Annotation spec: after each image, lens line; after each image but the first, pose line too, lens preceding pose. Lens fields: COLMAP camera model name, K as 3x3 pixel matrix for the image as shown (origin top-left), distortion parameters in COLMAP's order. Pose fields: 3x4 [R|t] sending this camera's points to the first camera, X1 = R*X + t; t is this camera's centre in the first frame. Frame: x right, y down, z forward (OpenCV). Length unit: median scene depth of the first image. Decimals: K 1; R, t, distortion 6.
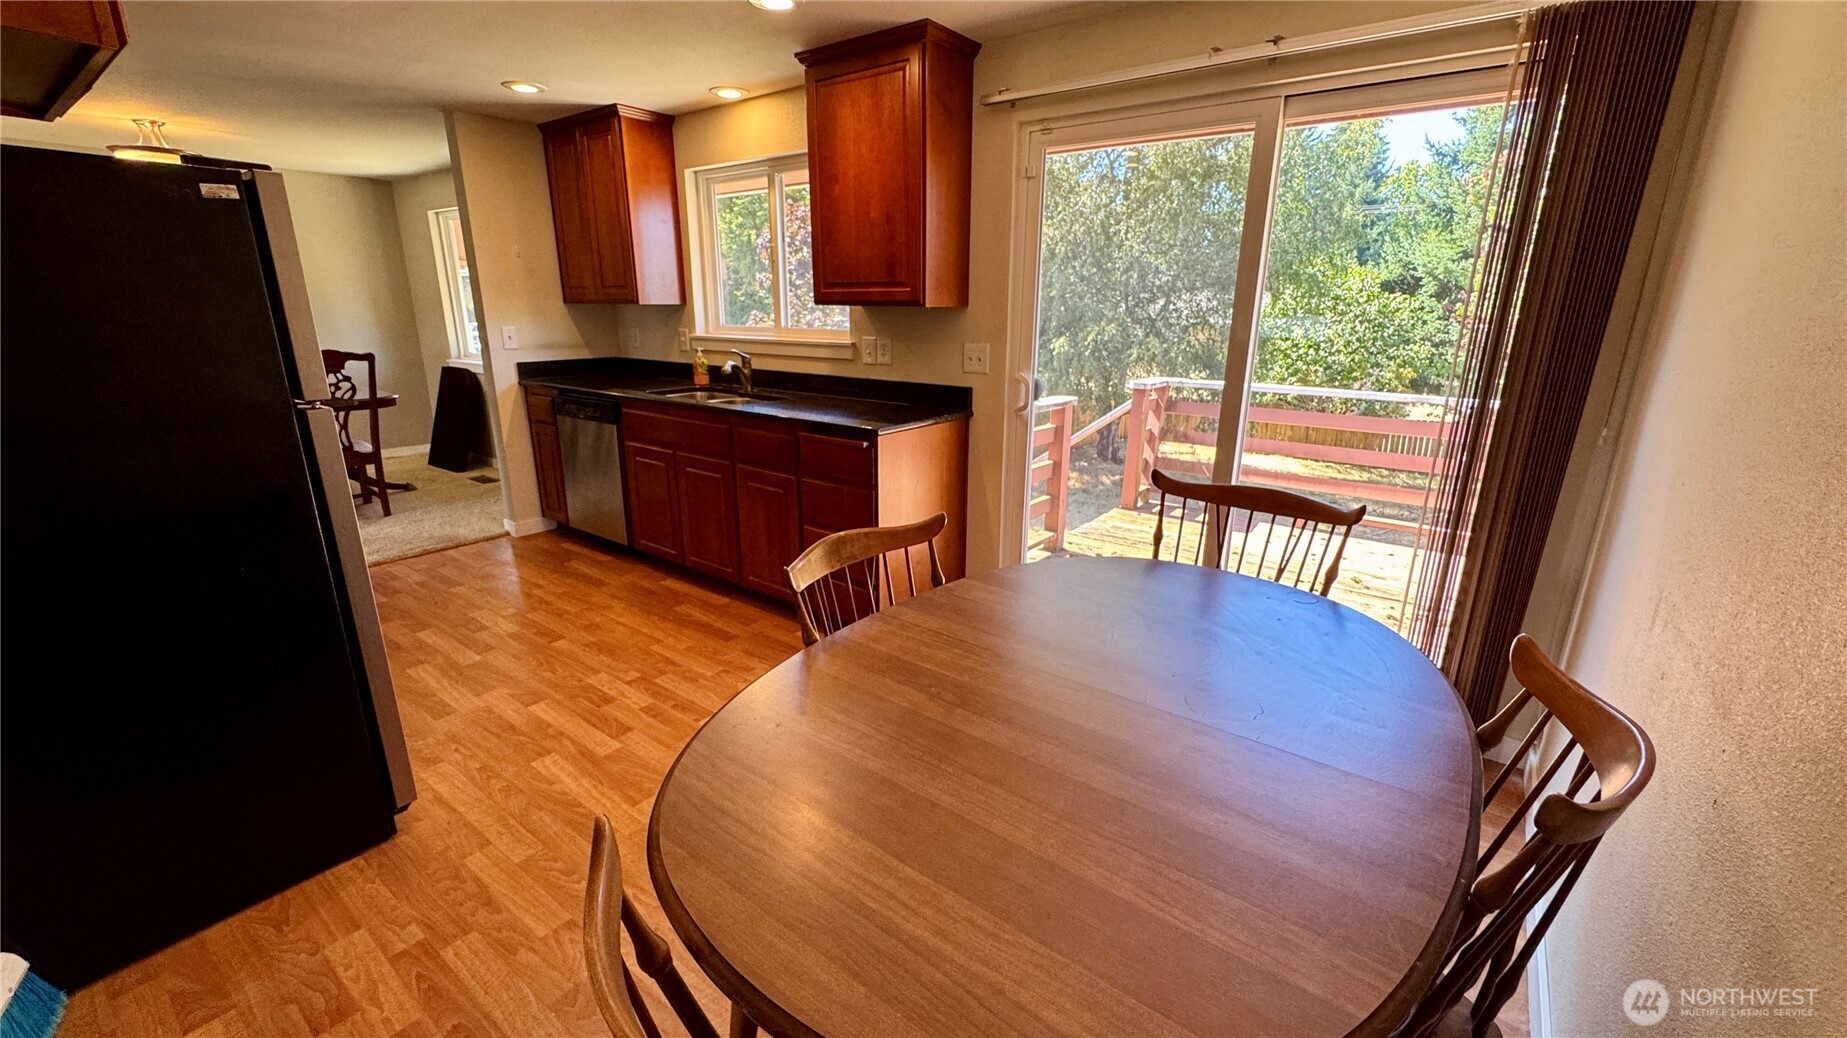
lens RADIAL K [[738.9, 0, 924.4], [0, 738.9, 517.8], [0, 0, 1]] dist [-0.004403, 0.000239]
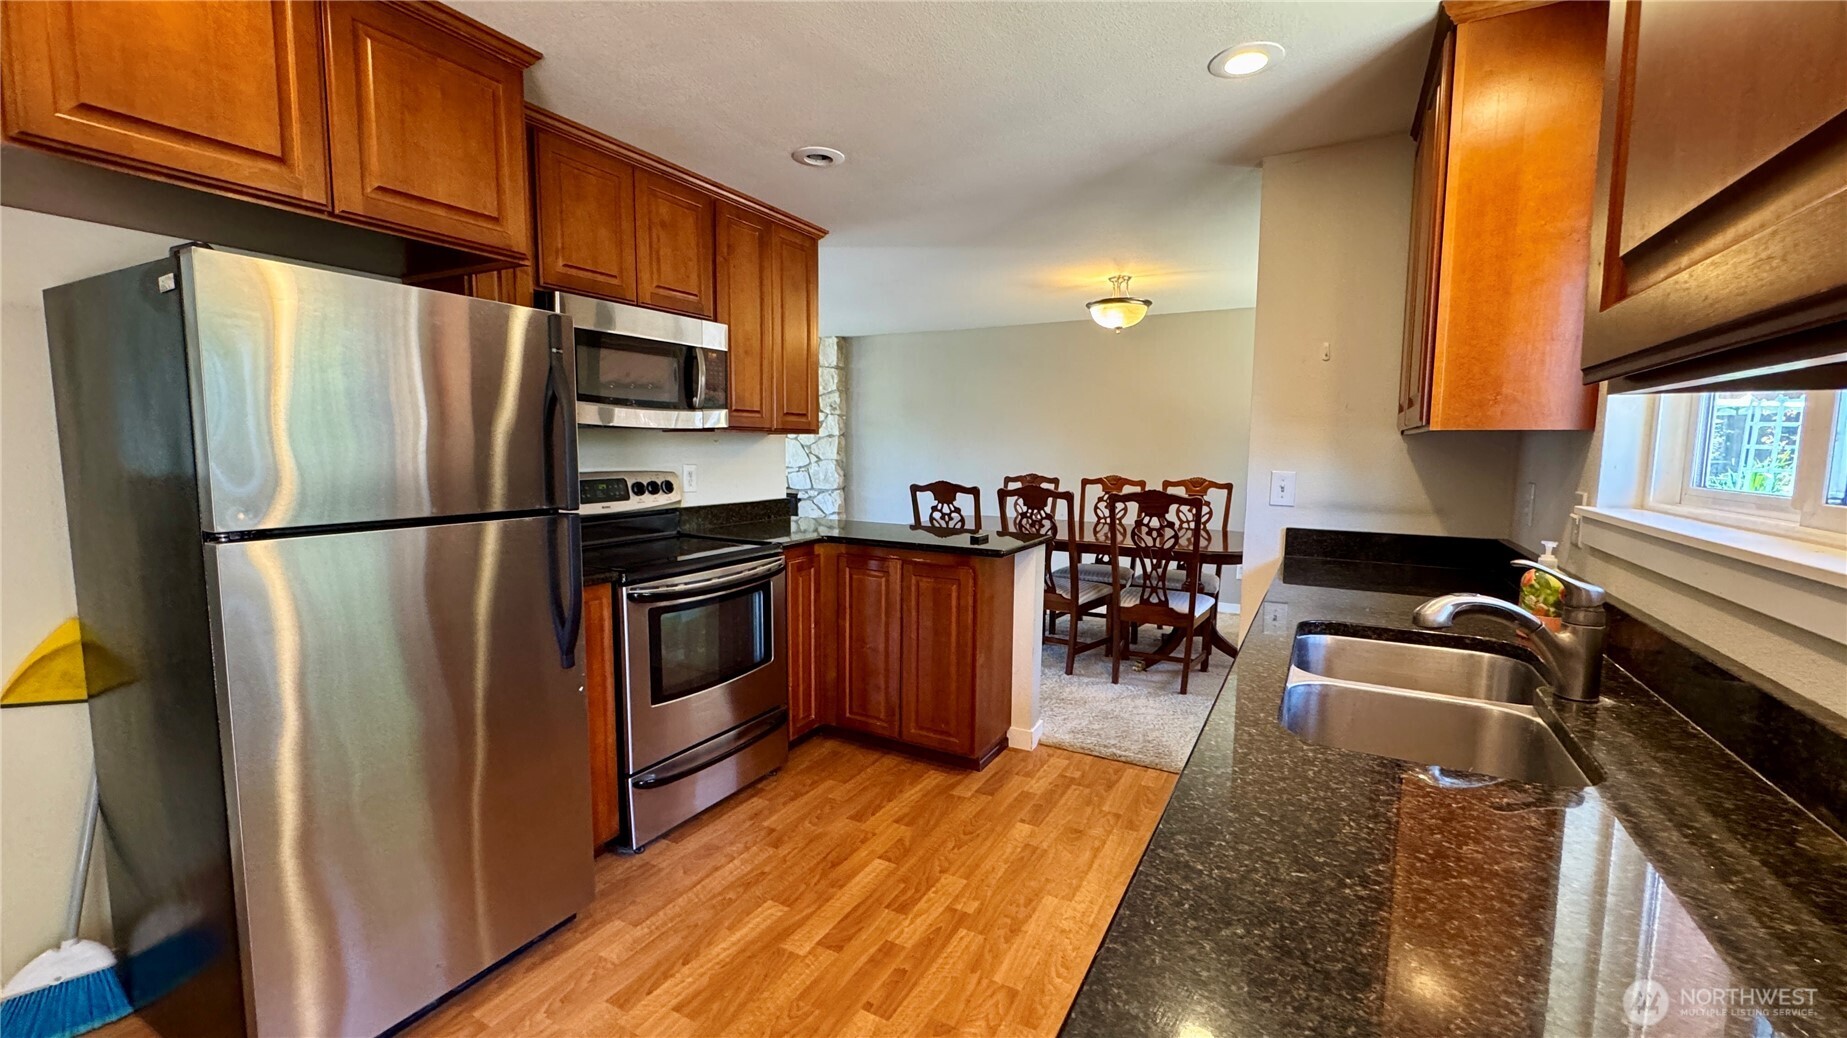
lens RADIAL K [[738.9, 0, 919.9], [0, 738.9, 517.5], [0, 0, 1]] dist [-0.004403, 0.000239]
pose [[0.134648, 0.093743, -0.986449, 0.012470], [-0.284549, 0.957243, 0.052127, -0.173755], [0.949158, 0.273674, 0.155566, 0.648994]]
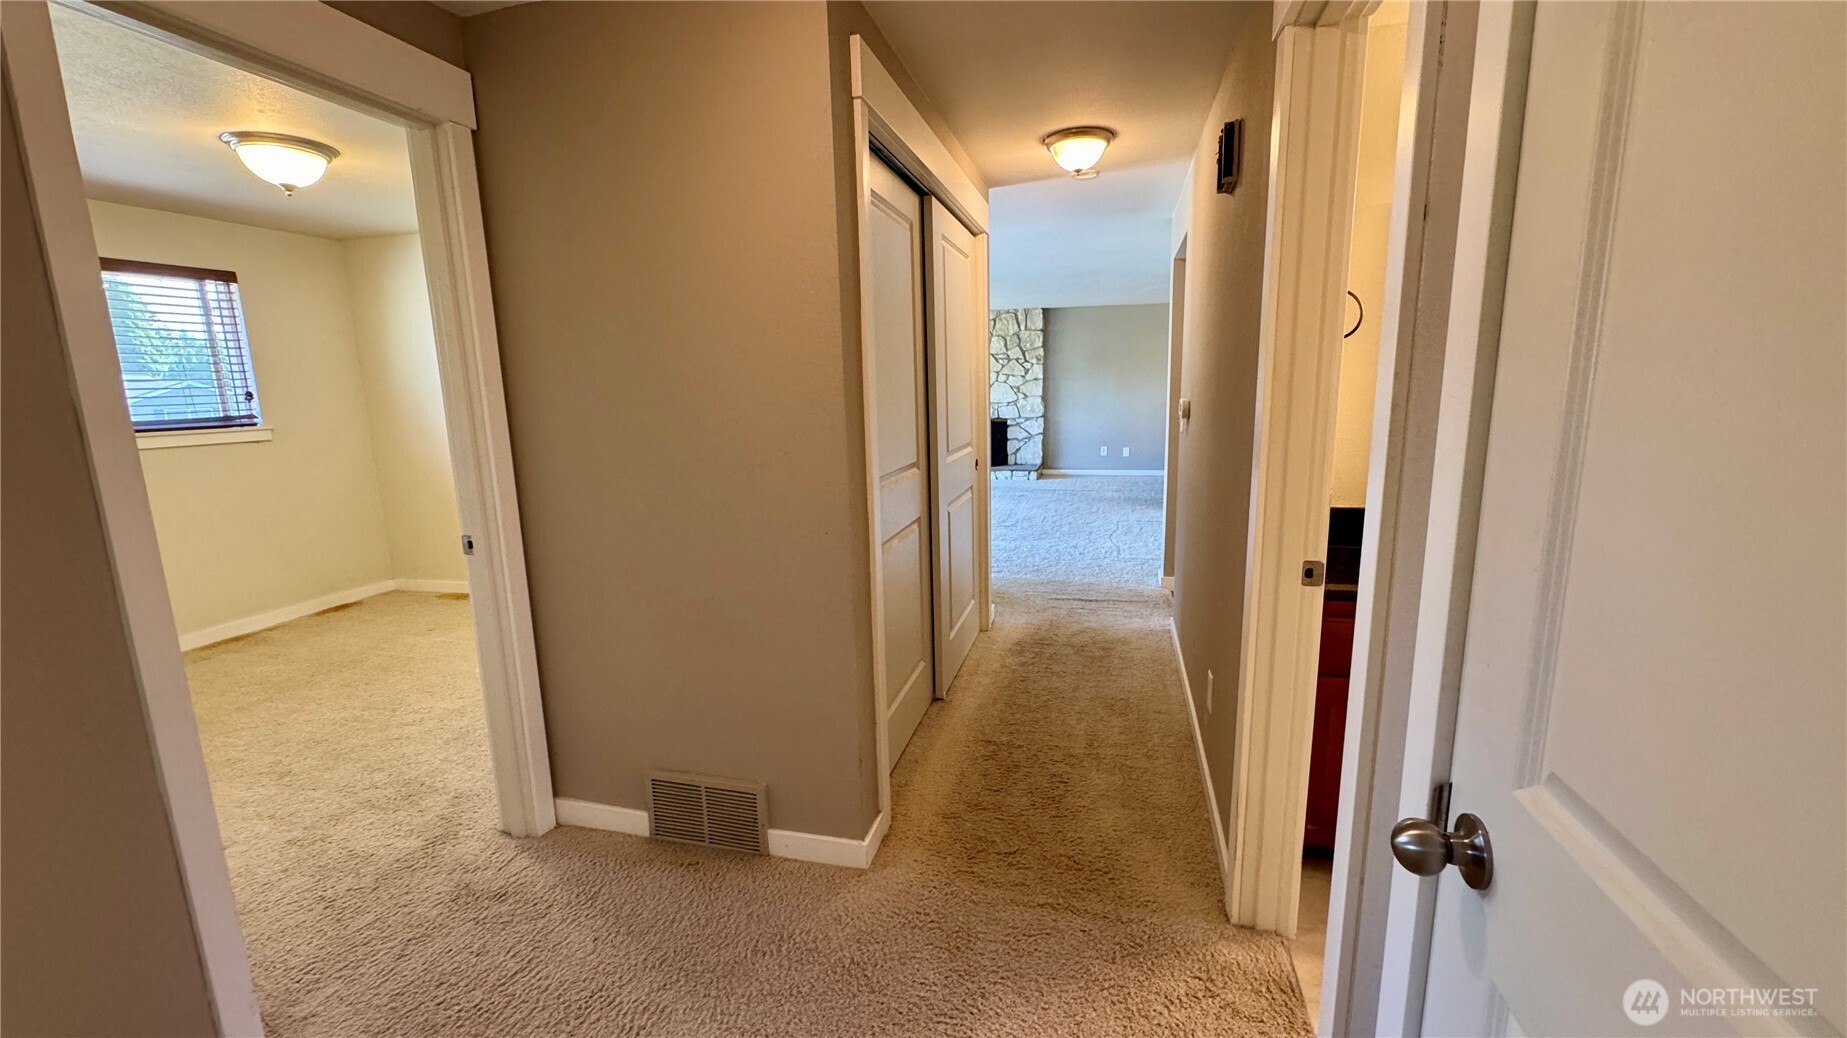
lens RADIAL K [[738.9, 0, 919.1], [0, 738.9, 519.1], [0, 0, 1]] dist [-0.004403, 0.000239]
pose [[0.373799, 0.152161, -0.914943, 0.451752], [-0.233934, 0.970027, 0.065749, 0.188389], [0.897524, 0.189459, 0.398191, -0.622054]]
